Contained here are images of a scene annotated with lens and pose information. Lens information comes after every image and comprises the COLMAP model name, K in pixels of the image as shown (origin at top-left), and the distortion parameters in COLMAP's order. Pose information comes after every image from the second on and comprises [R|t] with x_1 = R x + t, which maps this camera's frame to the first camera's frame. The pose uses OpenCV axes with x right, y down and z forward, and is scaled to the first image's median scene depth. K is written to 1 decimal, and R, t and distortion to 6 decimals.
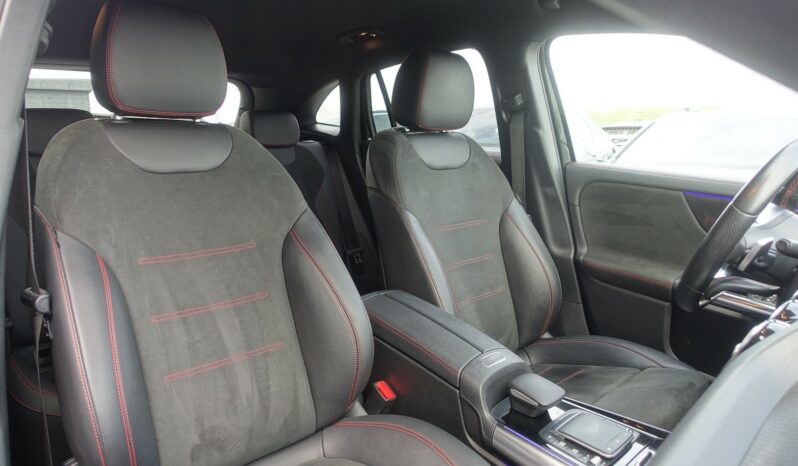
lens RADIAL K [[540.9, 0, 399.0], [0, 540.9, 233.0], [0, 0, 1]] dist [-0.007812, 0.001916]
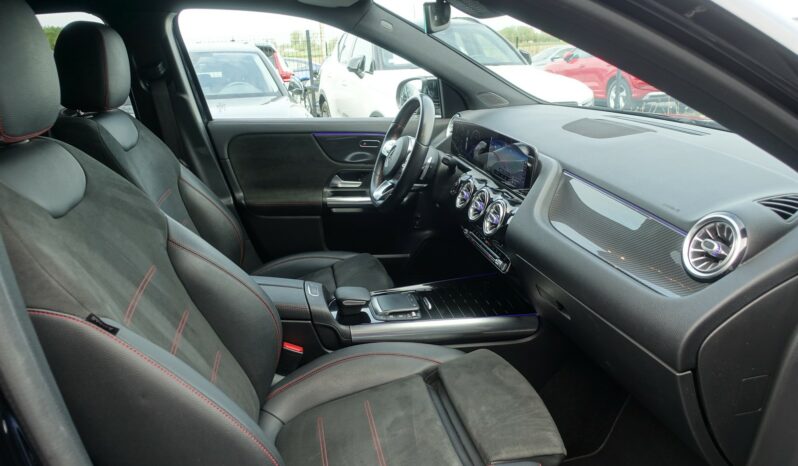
lens RADIAL K [[540.9, 0, 399.0], [0, 540.9, 233.0], [0, 0, 1]] dist [-0.007812, 0.001916]
pose [[0.553287, -0.303216, 0.775844, -0.417484], [0.193321, 0.952706, 0.234472, -0.100811], [-0.810247, 0.020257, 0.585738, 0.035372]]
